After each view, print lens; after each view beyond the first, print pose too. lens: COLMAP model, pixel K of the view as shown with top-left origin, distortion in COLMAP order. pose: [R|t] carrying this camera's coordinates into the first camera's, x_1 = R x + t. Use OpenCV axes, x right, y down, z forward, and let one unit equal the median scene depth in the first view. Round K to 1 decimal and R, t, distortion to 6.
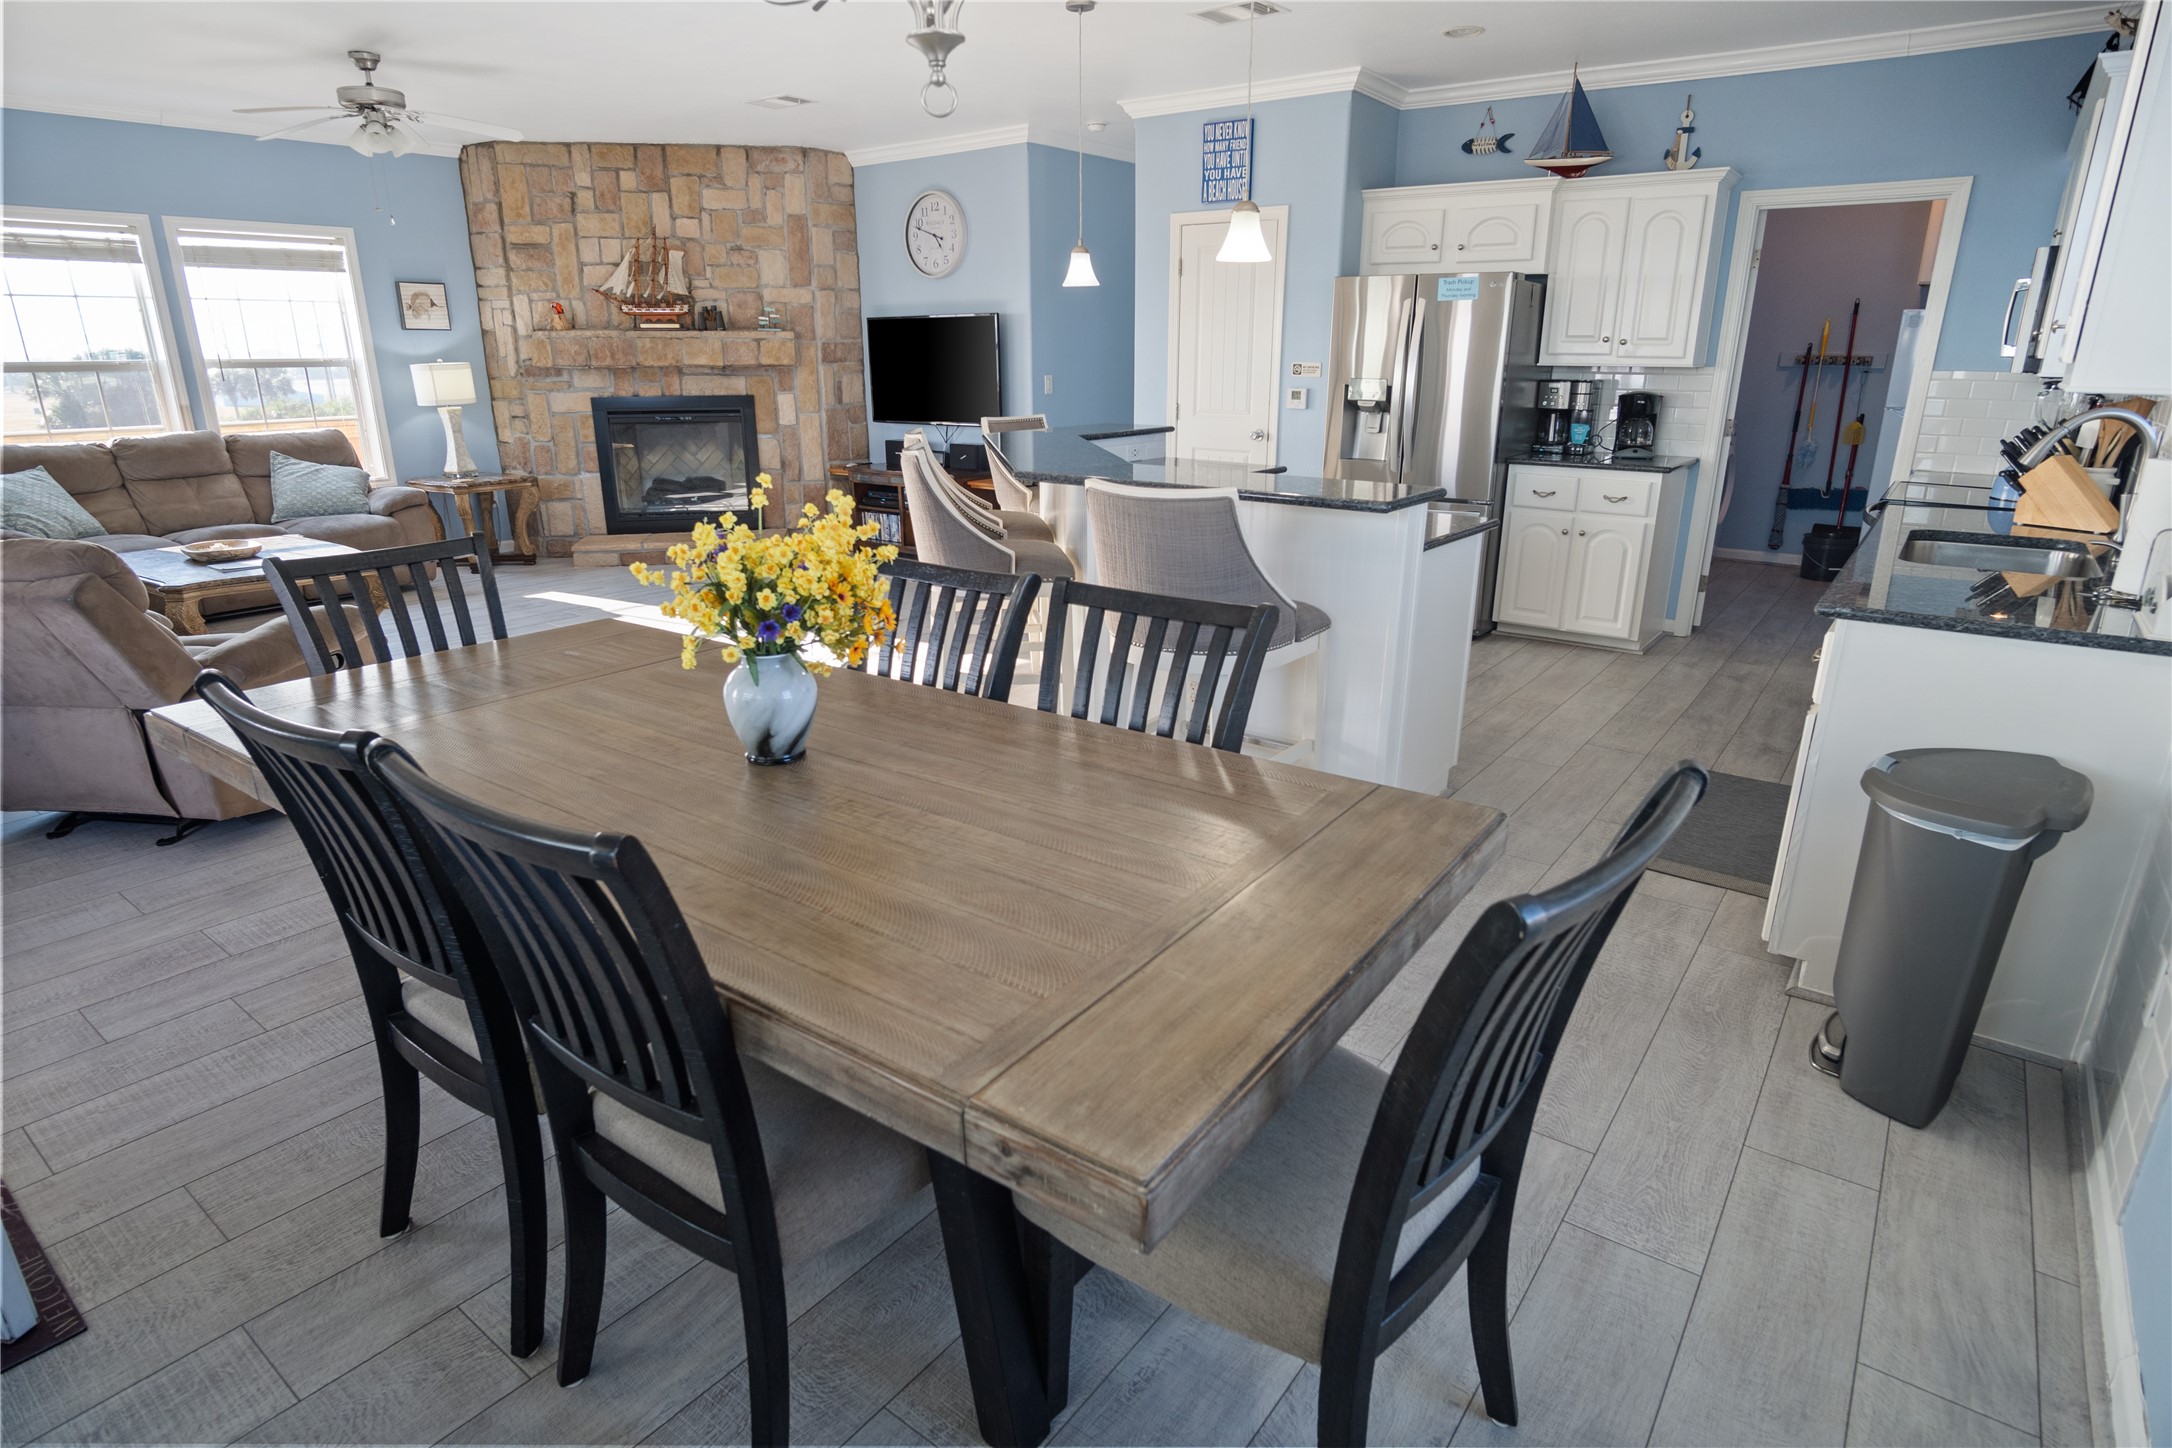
lens RADIAL K [[1172.0, 0, 1077.2], [0, 1172.0, 715.2], [0, 0, 1]] dist [-0.021880, 0.010754]
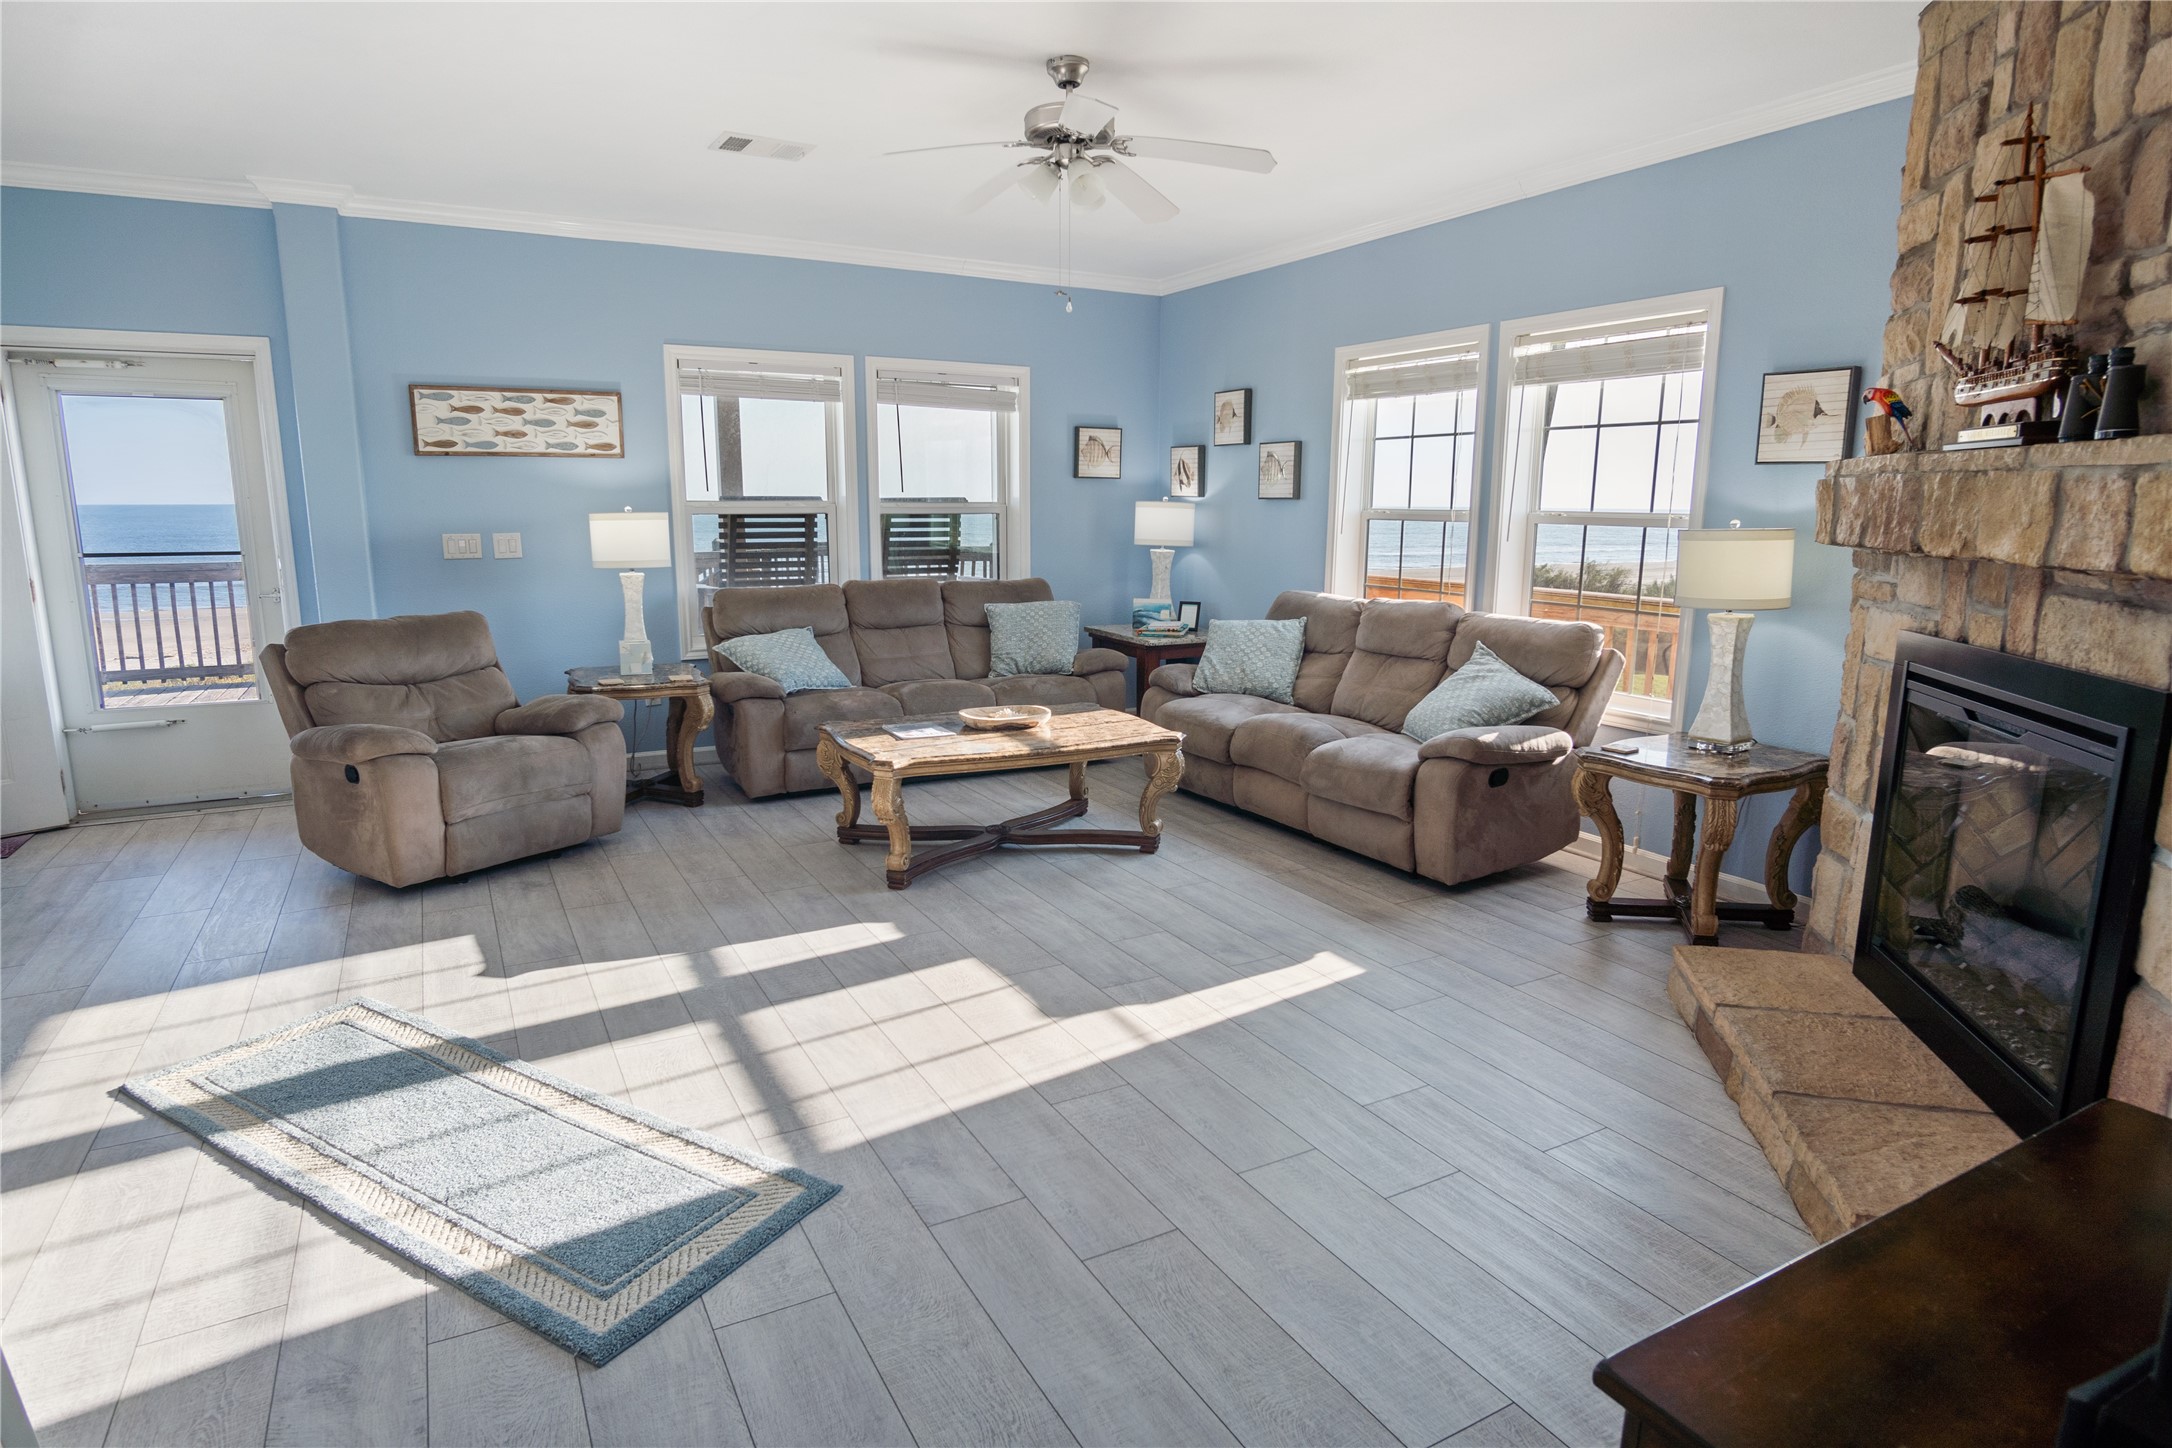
lens RADIAL K [[1212.2, 0, 1099.3], [0, 1212.2, 729.2], [0, 0, 1]] dist [-0.026981, 0.004097]
pose [[-0.402666, 0.179678, -0.897539, 0.043130], [-0.274379, 0.911763, 0.305621, -0.300200], [0.873256, 0.369329, -0.317836, 0.936690]]
